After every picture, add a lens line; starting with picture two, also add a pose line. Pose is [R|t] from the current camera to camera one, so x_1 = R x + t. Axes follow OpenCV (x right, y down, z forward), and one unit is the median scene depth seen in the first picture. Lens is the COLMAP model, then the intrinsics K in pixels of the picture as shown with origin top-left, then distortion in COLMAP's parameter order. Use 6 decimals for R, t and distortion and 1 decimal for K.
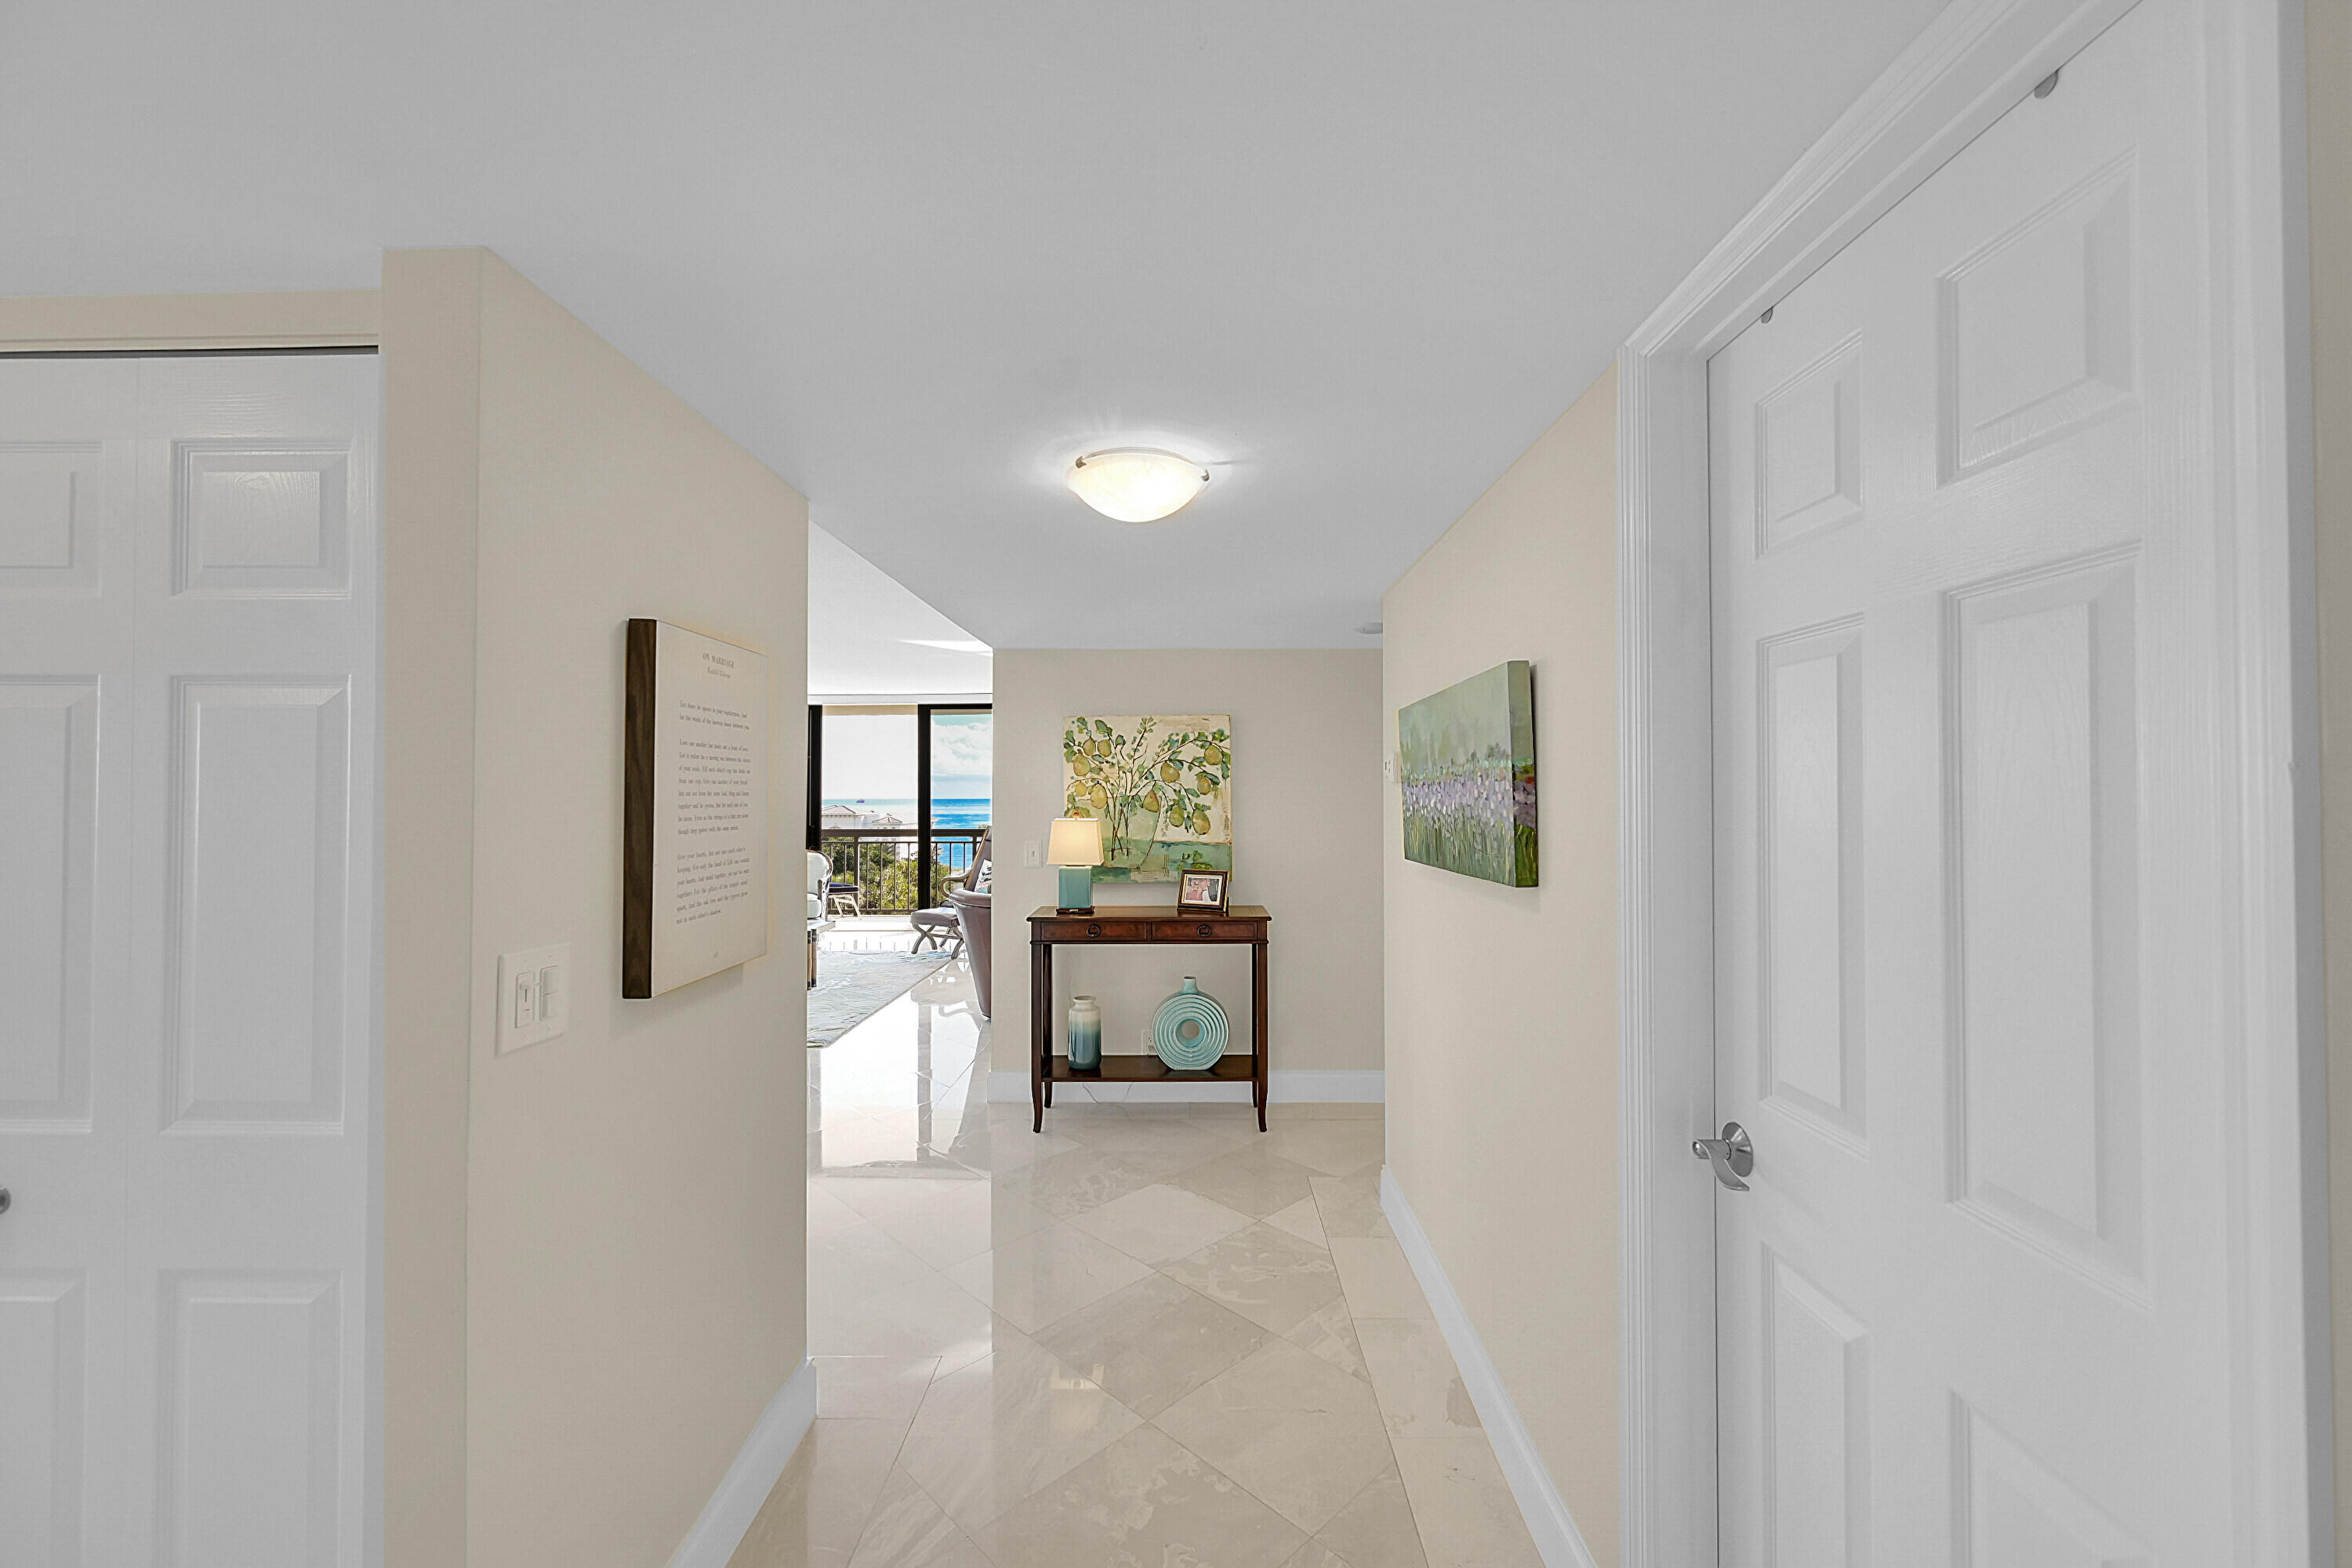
lens RADIAL K [[925.0, 0, 1185.9], [0, 925.0, 778.0], [0, 0, 1]] dist [-0.001956, -0.000084]
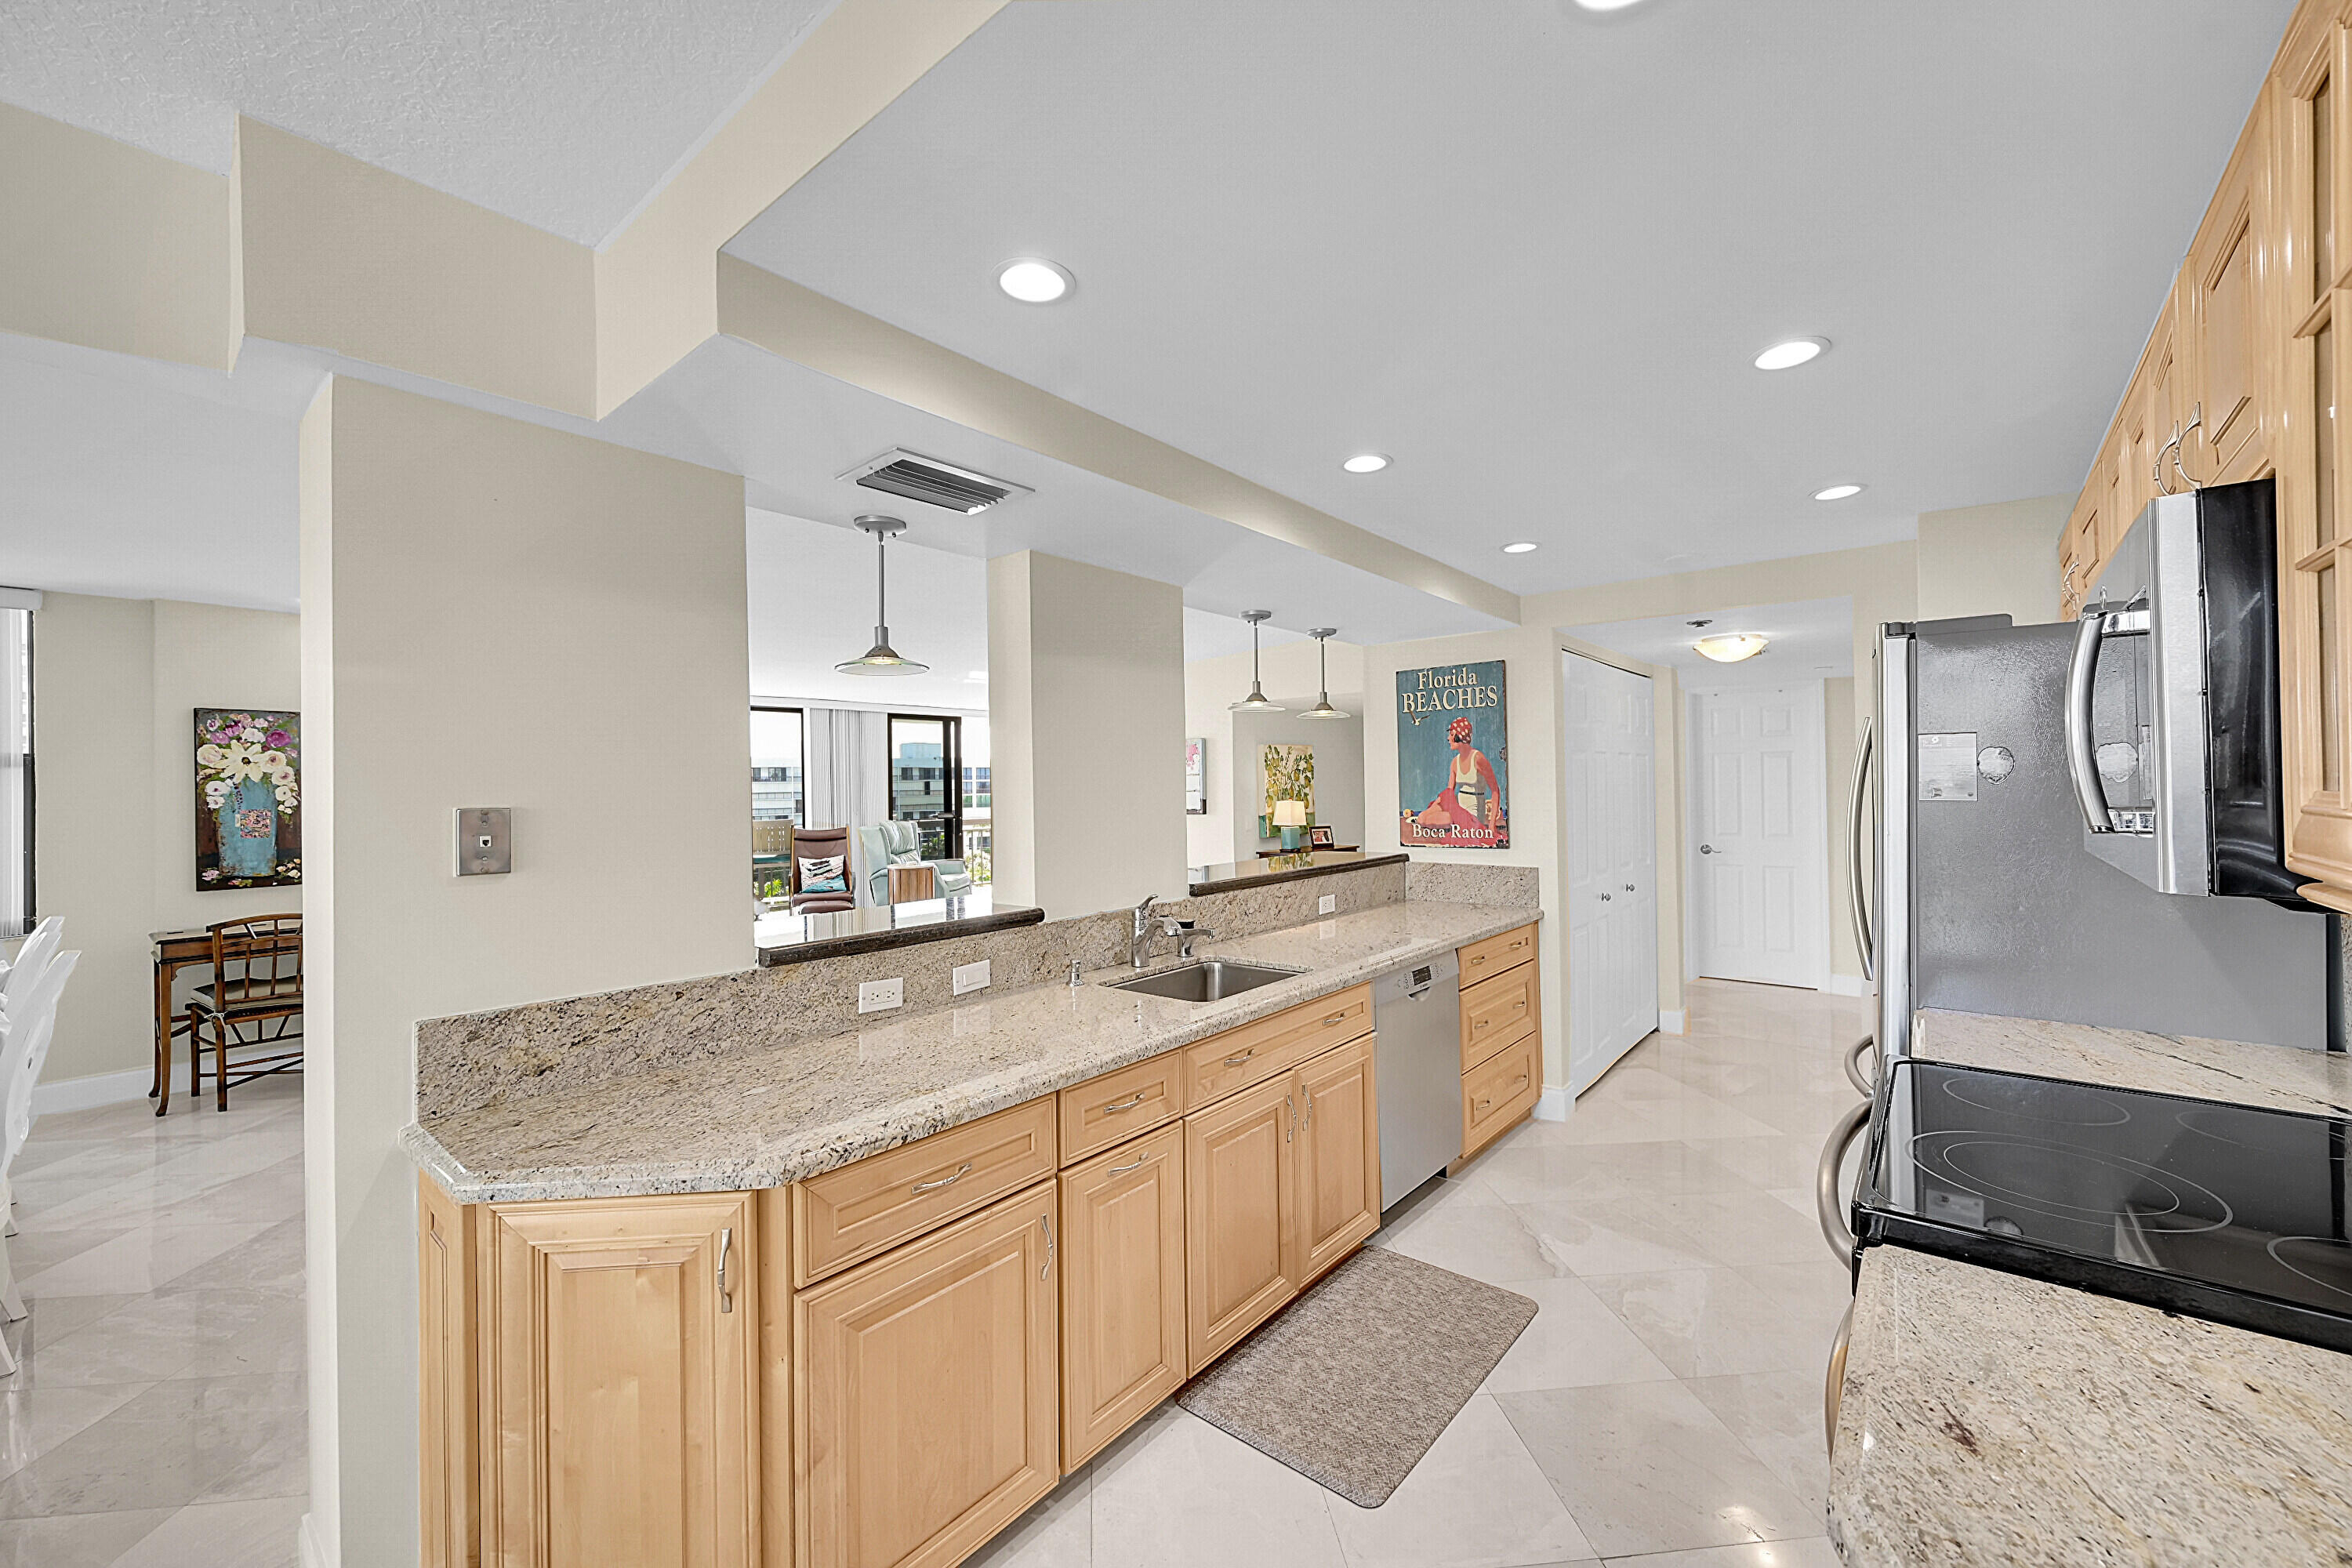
lens RADIAL K [[925.0, 0, 1185.9], [0, 925.0, 778.0], [0, 0, 1]] dist [-0.001956, -0.000084]
pose [[0.627615, -0.002646, 0.778519, -0.935030], [-0.000678, 0.999992, 0.003946, -0.005232], [-0.778523, -0.003004, 0.627609, -0.001999]]
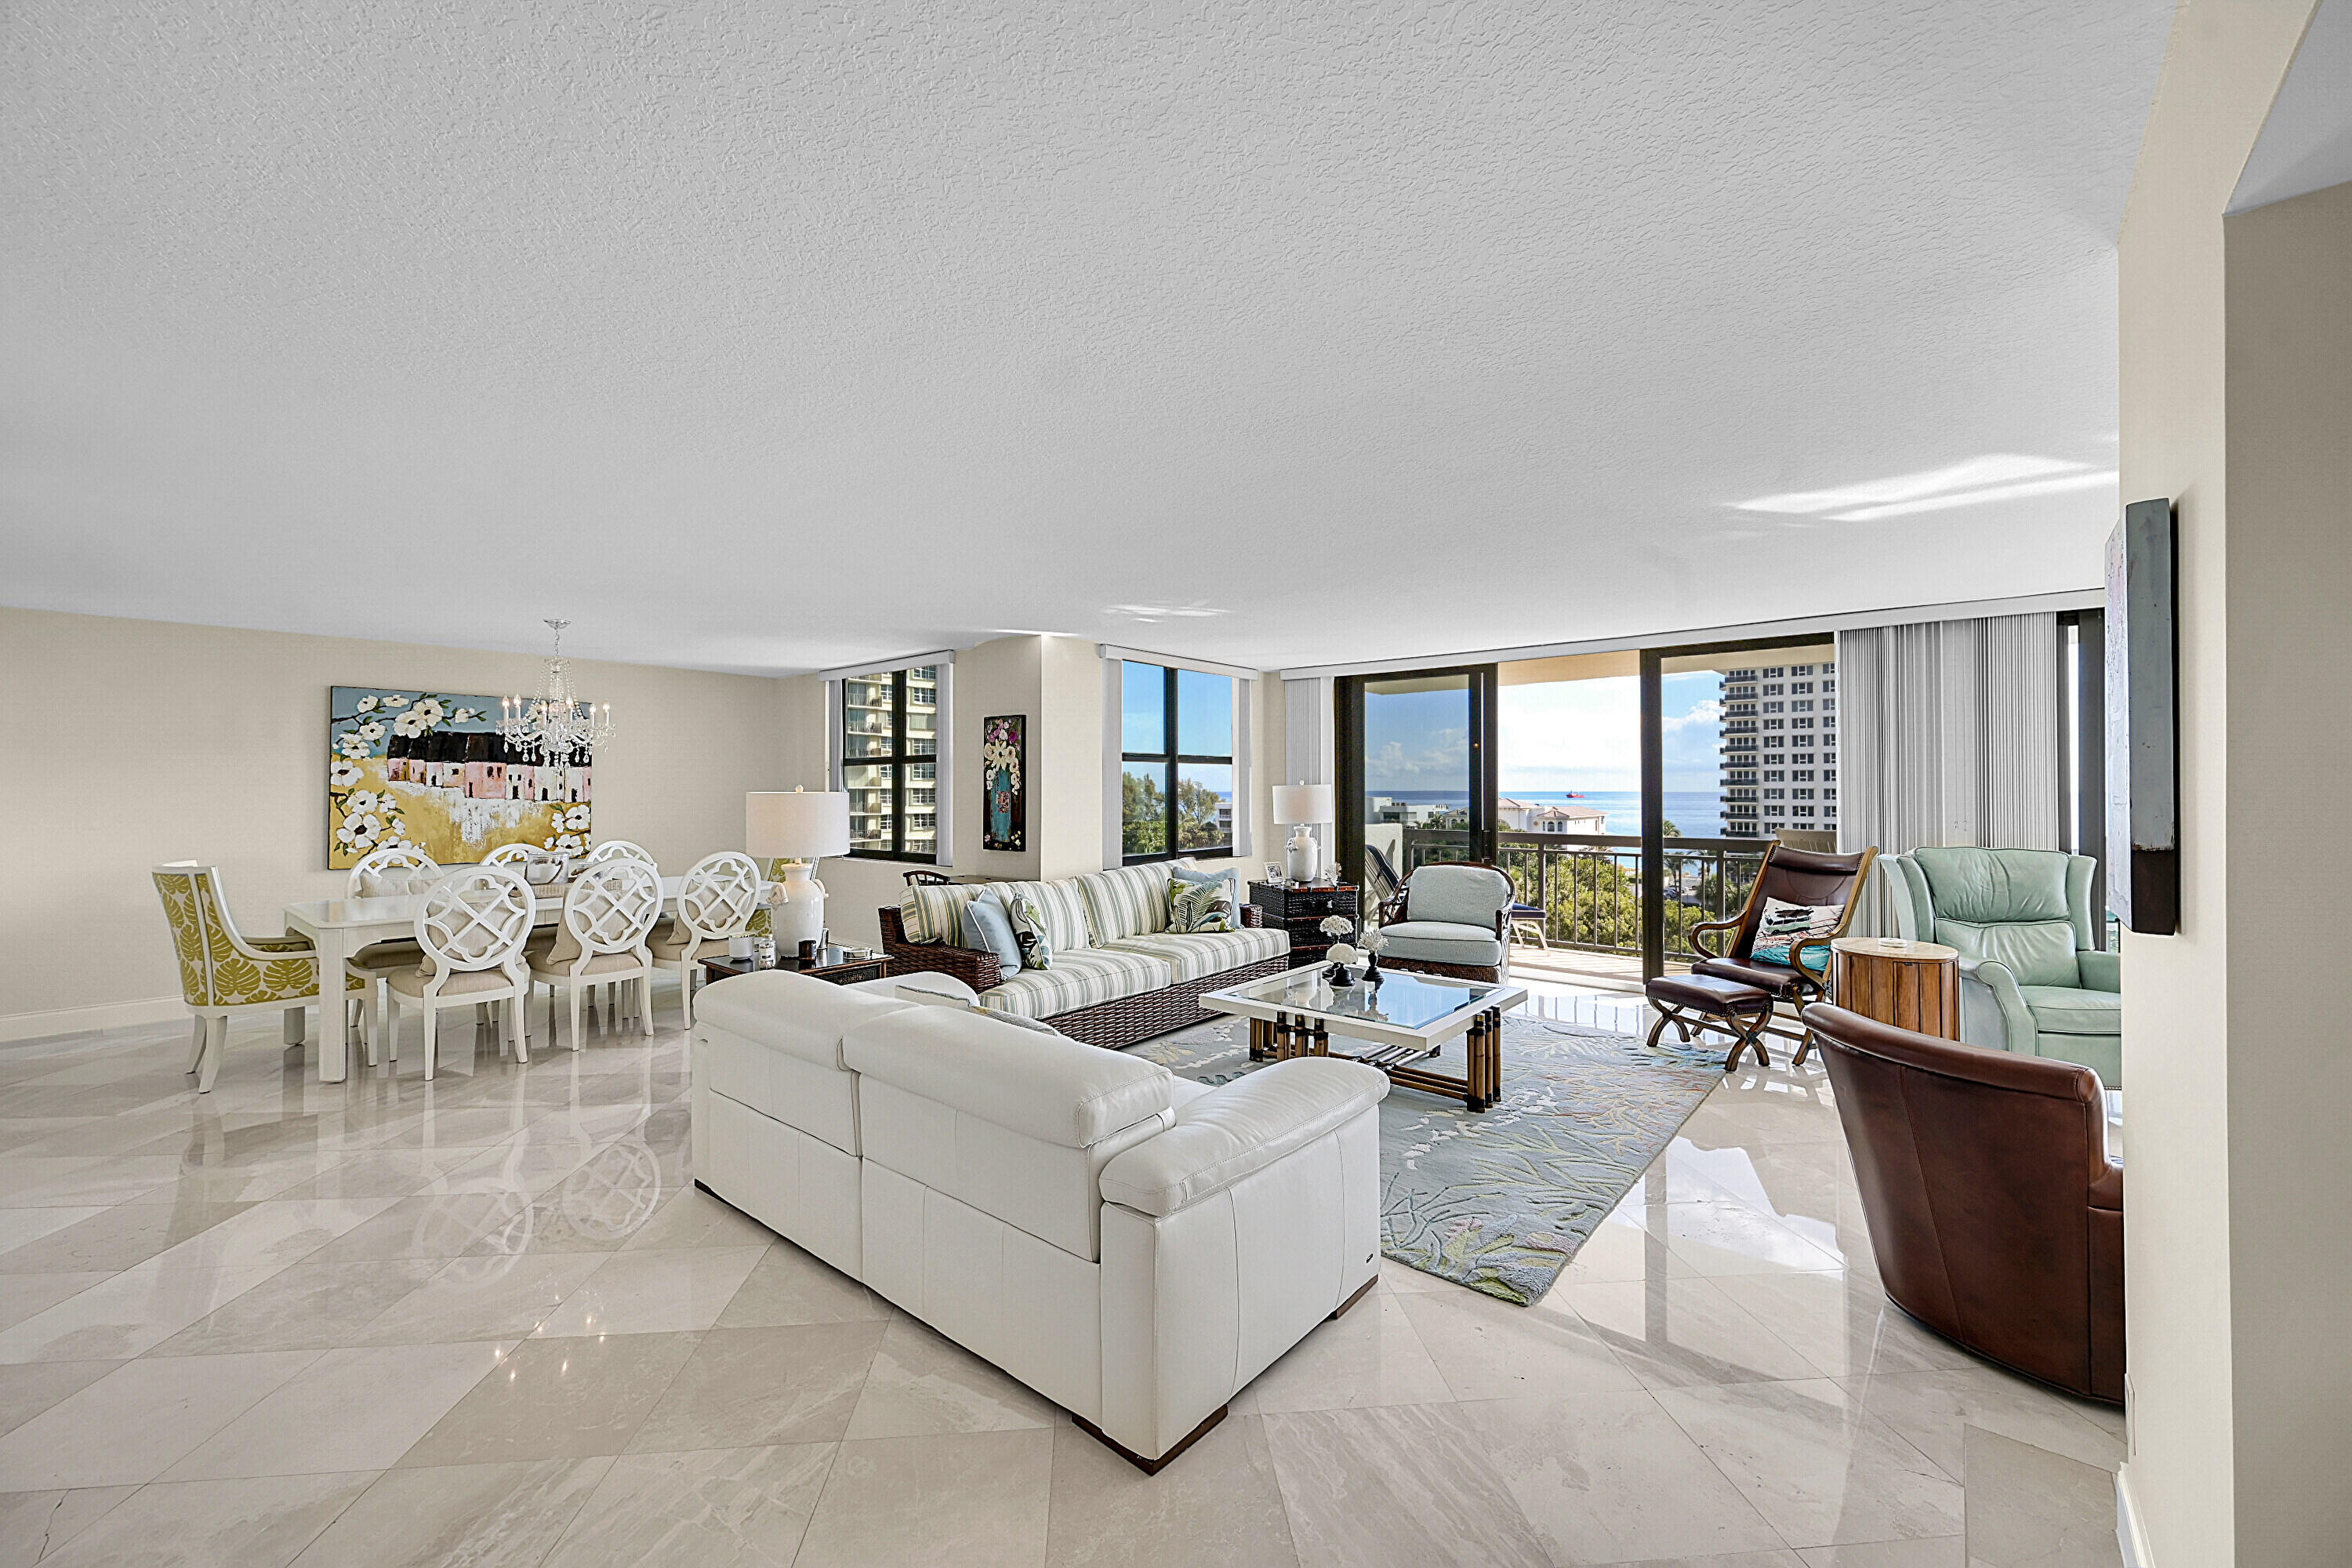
lens RADIAL K [[925.0, 0, 1185.9], [0, 925.0, 778.0], [0, 0, 1]] dist [-0.001956, -0.000084]
pose [[0.772916, -0.006039, -0.634480, -0.155975], [0.013166, 0.999892, 0.006521, 0.004540], [0.634372, -0.013394, 0.772912, 0.364166]]
